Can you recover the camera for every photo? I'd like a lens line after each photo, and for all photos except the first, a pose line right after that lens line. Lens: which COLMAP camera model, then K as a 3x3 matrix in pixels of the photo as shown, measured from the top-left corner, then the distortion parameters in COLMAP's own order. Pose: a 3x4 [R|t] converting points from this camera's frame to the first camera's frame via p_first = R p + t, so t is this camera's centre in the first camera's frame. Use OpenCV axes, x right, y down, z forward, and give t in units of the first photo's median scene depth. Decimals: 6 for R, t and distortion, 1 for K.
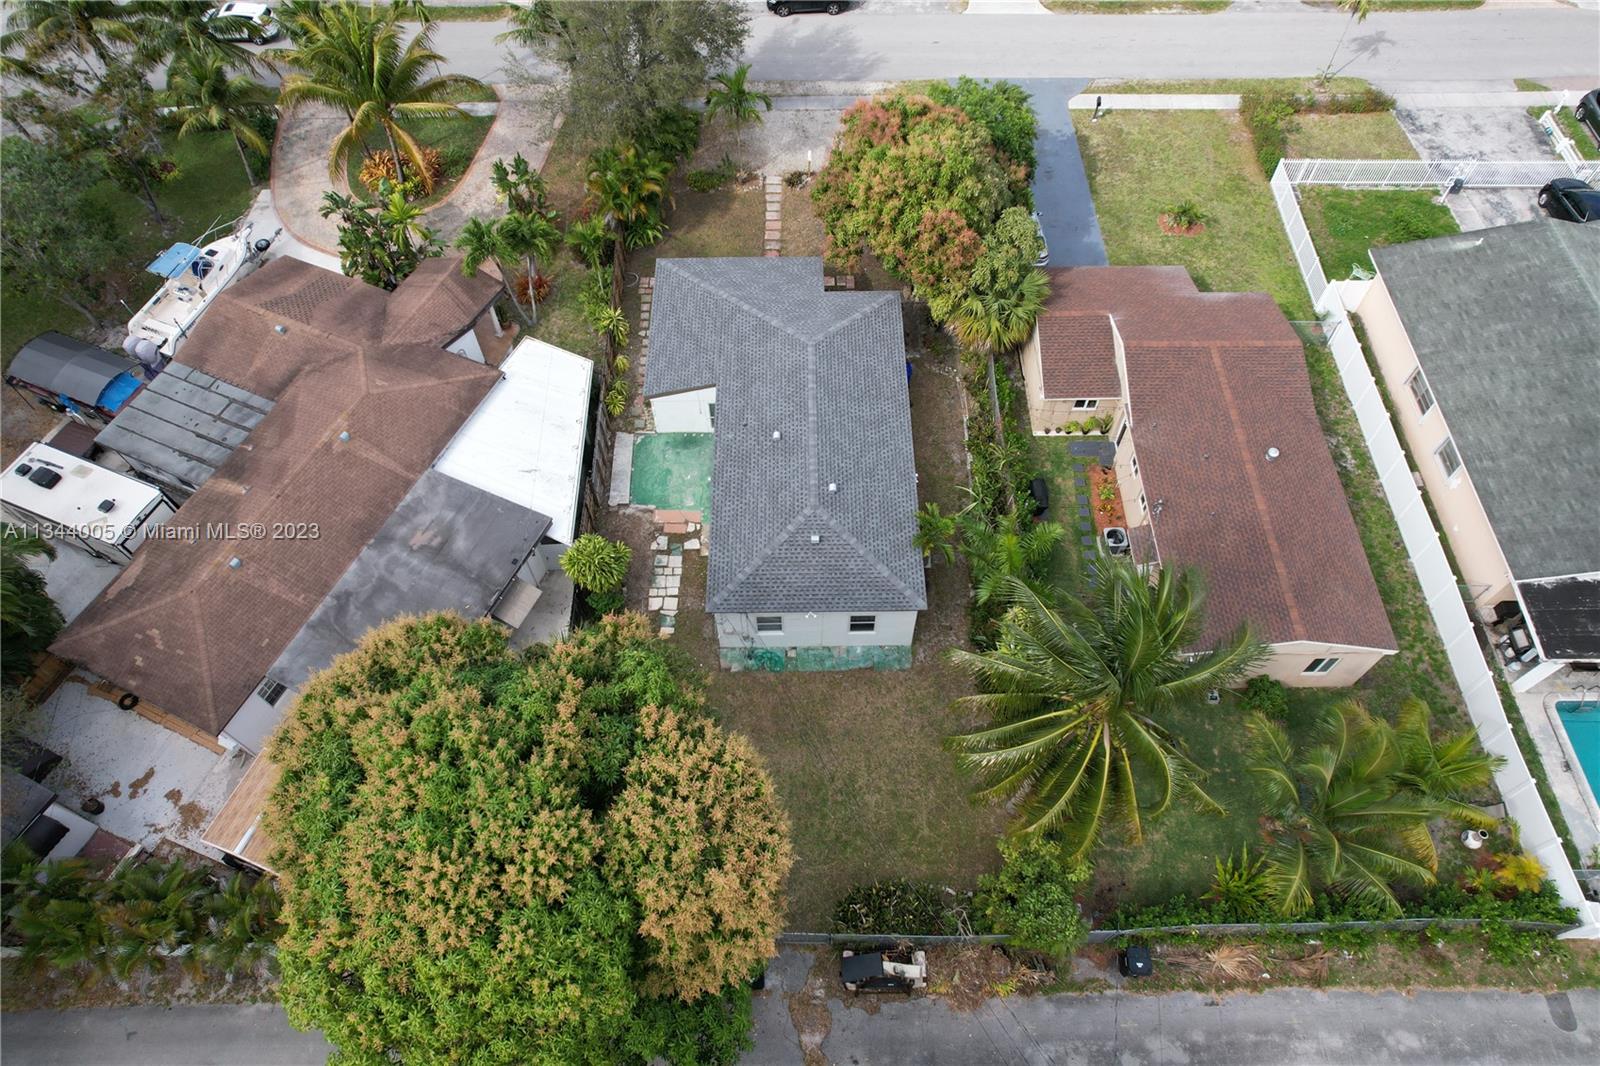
lens RADIAL K [[1022.3, 0, 802.6], [0, 1022.3, 527.3], [0, 0, 1]] dist [-0.006892, 0.005767]
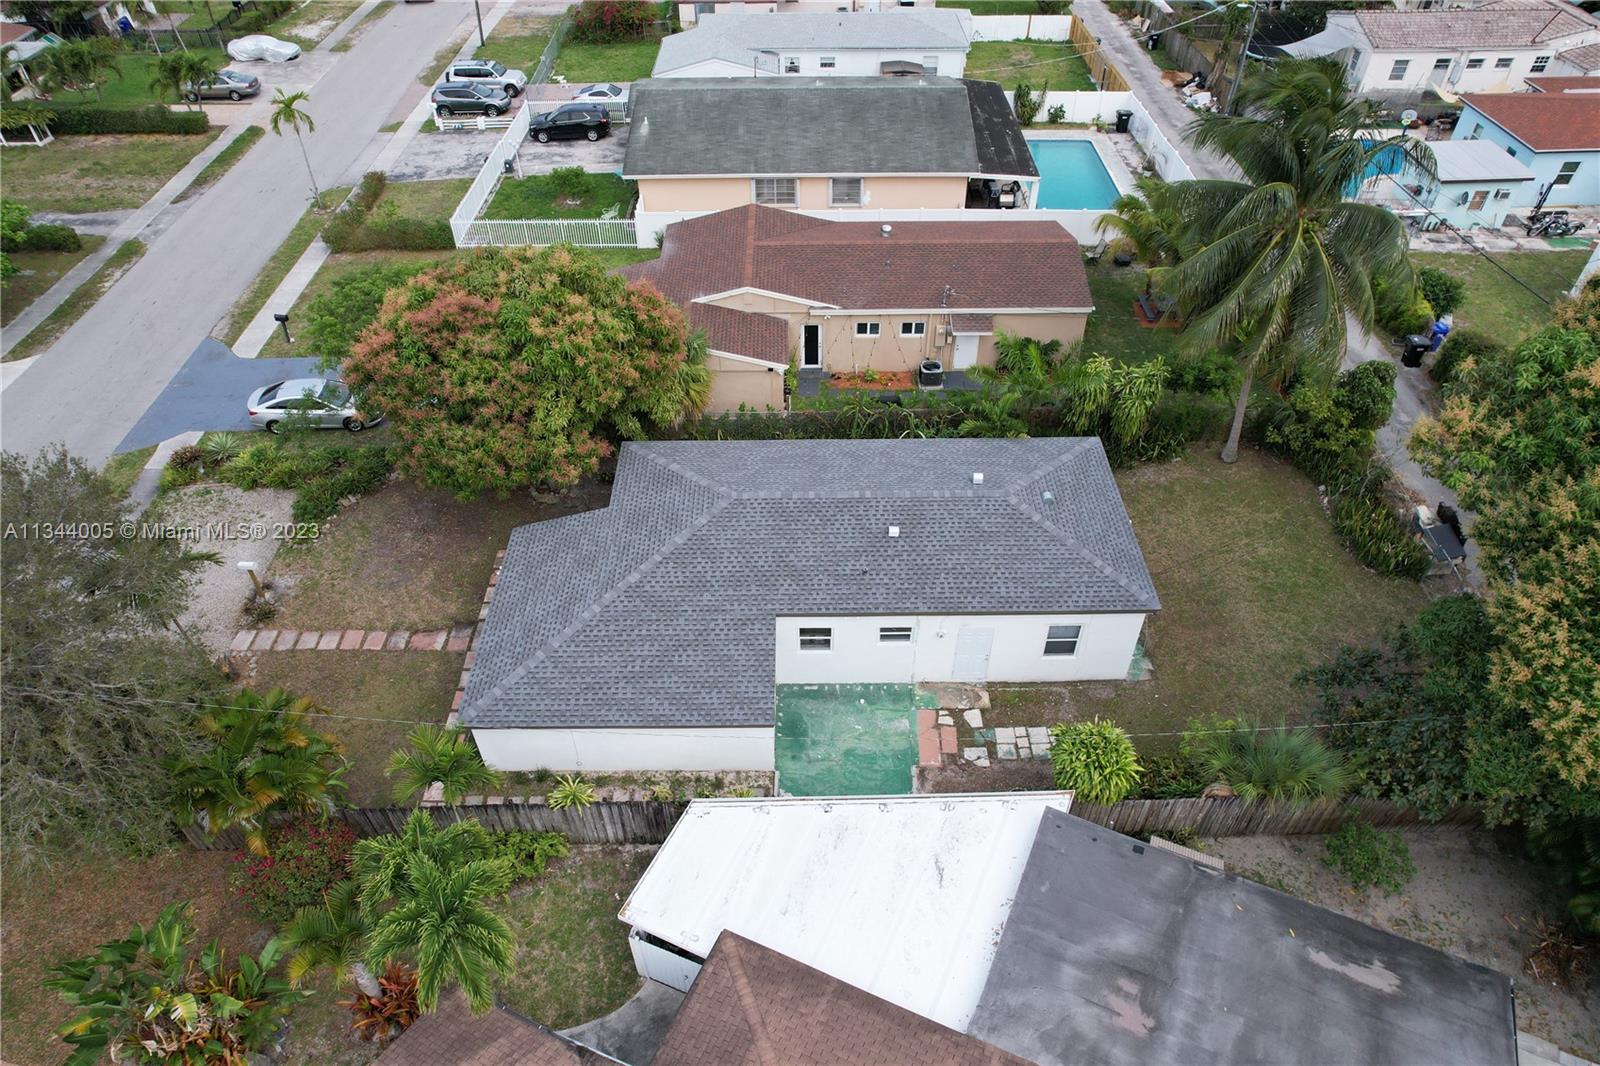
lens RADIAL K [[1022.3, 0, 804.2], [0, 1022.3, 538.3], [0, 0, 1]] dist [-0.006892, 0.005767]
pose [[0.009537, -0.687738, 0.725896, -0.541216], [0.859203, 0.376999, 0.345893, -0.378682], [-0.511545, 0.620394, 0.594502, 0.564944]]
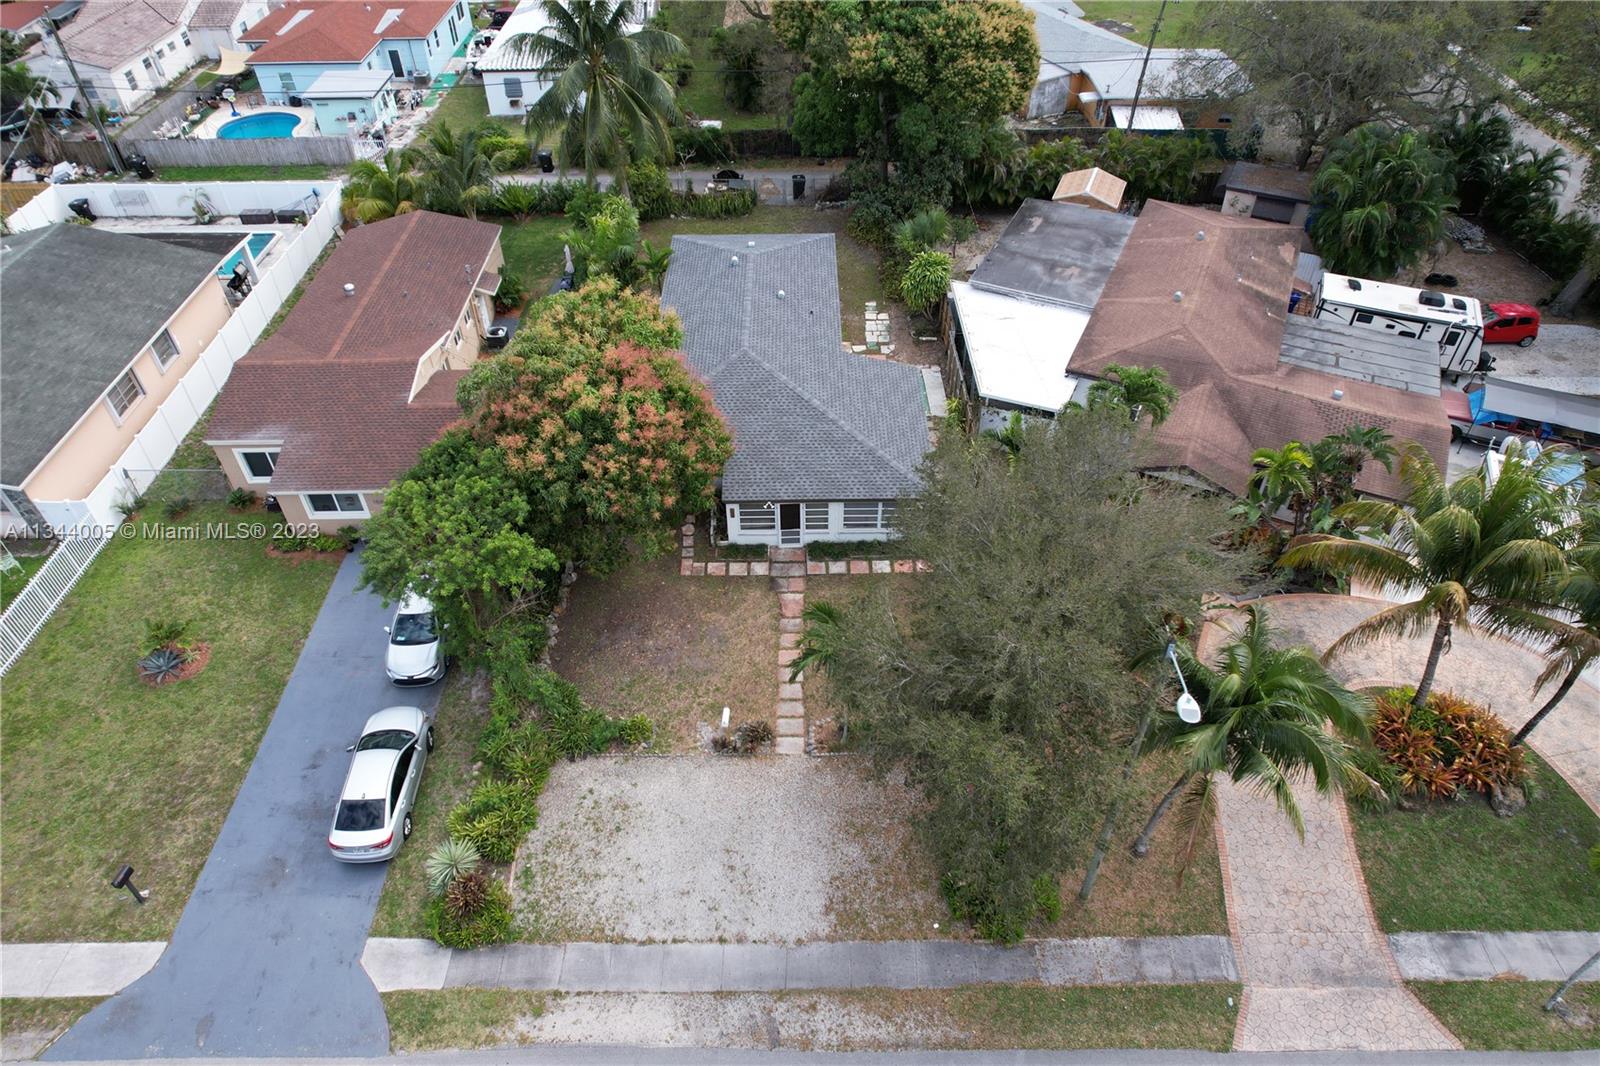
lens RADIAL K [[1022.3, 0, 793.2], [0, 1022.3, 529.4], [0, 0, 1]] dist [-0.006892, 0.005767]
pose [[-0.999889, -0.014792, -0.001646, -0.034500], [0.001100, -0.183778, 0.982967, -1.165166], [-0.014842, 0.982856, 0.183774, 0.996159]]
